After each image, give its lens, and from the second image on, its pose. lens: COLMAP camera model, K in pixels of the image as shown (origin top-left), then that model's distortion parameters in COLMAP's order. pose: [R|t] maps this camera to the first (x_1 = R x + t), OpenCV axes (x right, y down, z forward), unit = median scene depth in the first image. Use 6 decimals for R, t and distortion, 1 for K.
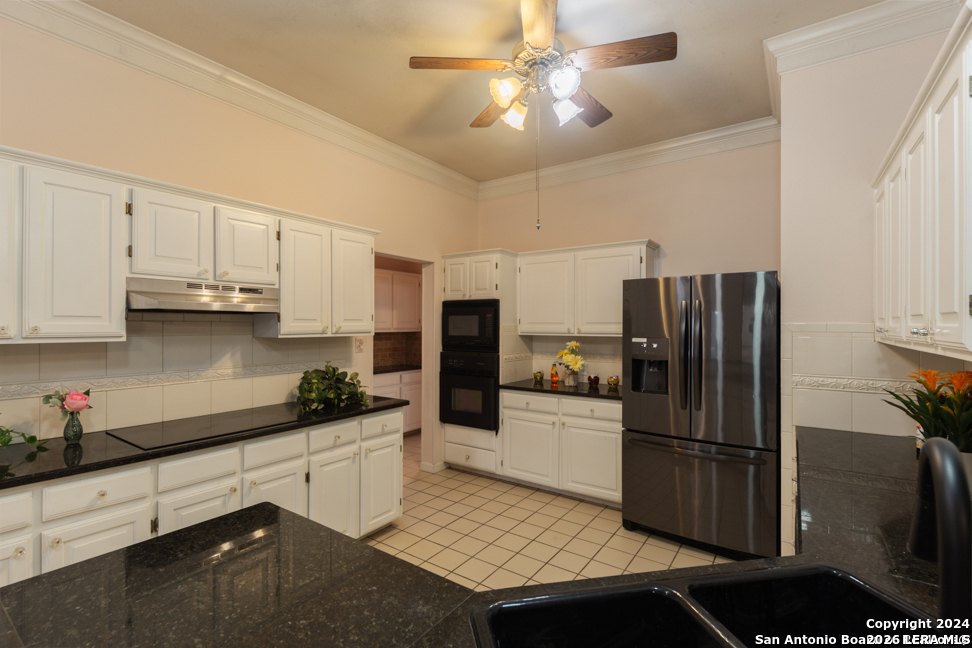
lens RADIAL K [[452.1, 0, 476.3], [0, 452.1, 323.4], [0, 0, 1]] dist [0.008784, -0.002867]
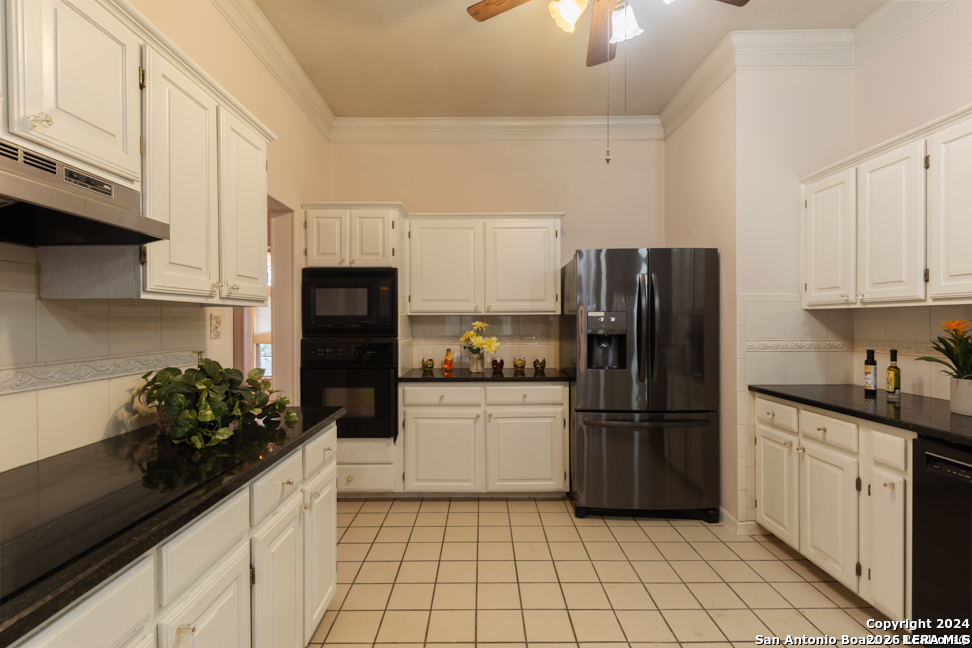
lens RADIAL K [[452.1, 0, 486.7], [0, 452.1, 324.0], [0, 0, 1]] dist [0.008784, -0.002867]
pose [[0.809737, -0.007233, 0.586749, -0.323371], [0.002432, 0.999957, 0.008971, 0.041550], [-0.586788, -0.005837, 0.809719, 0.316672]]
